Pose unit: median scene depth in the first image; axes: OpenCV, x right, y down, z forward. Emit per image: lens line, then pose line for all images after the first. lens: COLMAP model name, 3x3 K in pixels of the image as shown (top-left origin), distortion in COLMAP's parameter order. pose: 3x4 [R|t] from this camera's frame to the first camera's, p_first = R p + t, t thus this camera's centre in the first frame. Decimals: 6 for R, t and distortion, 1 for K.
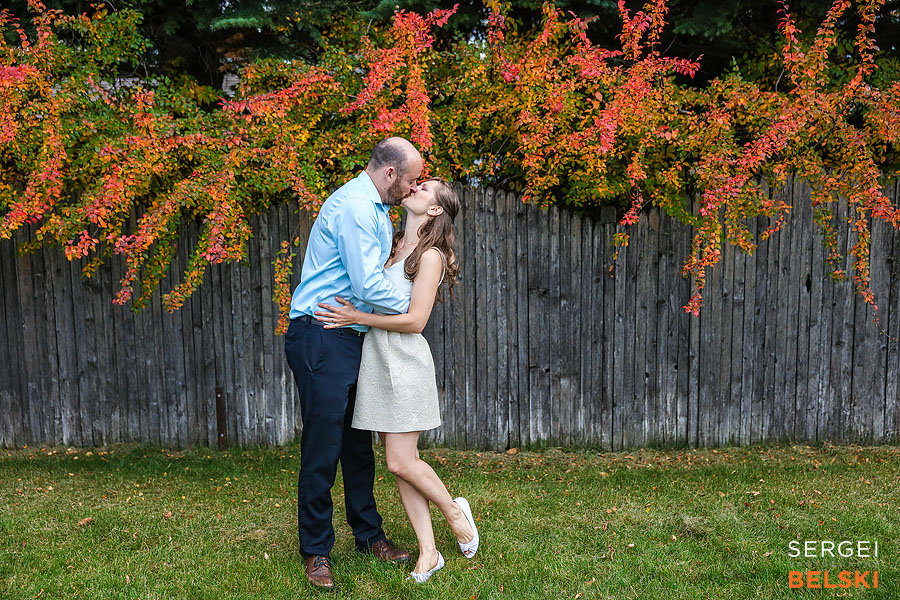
lens RADIAL K [[963.2, 0, 450.0], [0, 963.2, 300.0], [0, 0, 1]] dist [0.013079, 0.004030]
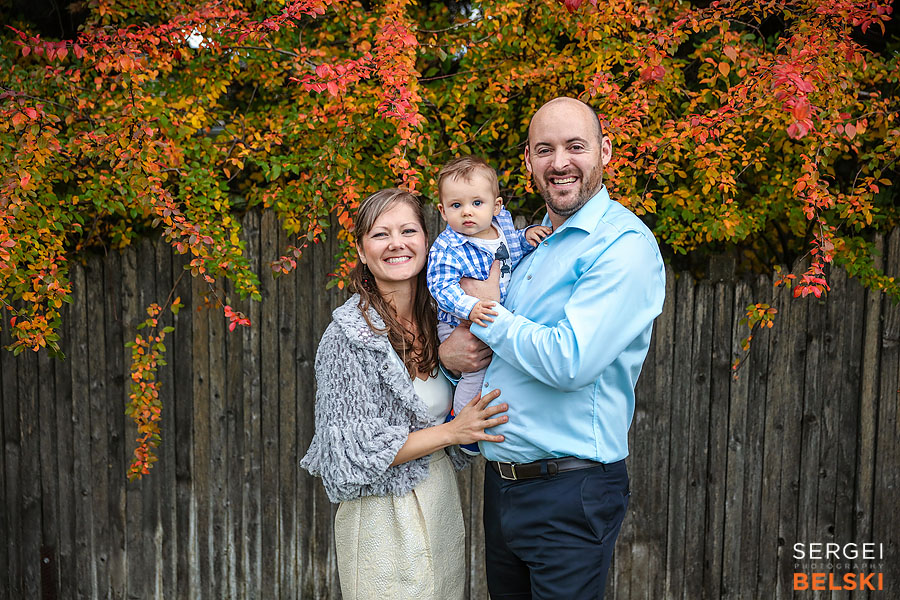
lens RADIAL K [[1084.6, 0, 450.0], [0, 1084.6, 300.0], [0, 0, 1]] dist [0.093202, 0.002973]
pose [[0.999711, 0.023613, 0.004563, -0.002627], [-0.023410, 0.998911, -0.040349, -0.037797], [-0.005511, 0.040230, 0.999175, 0.335401]]
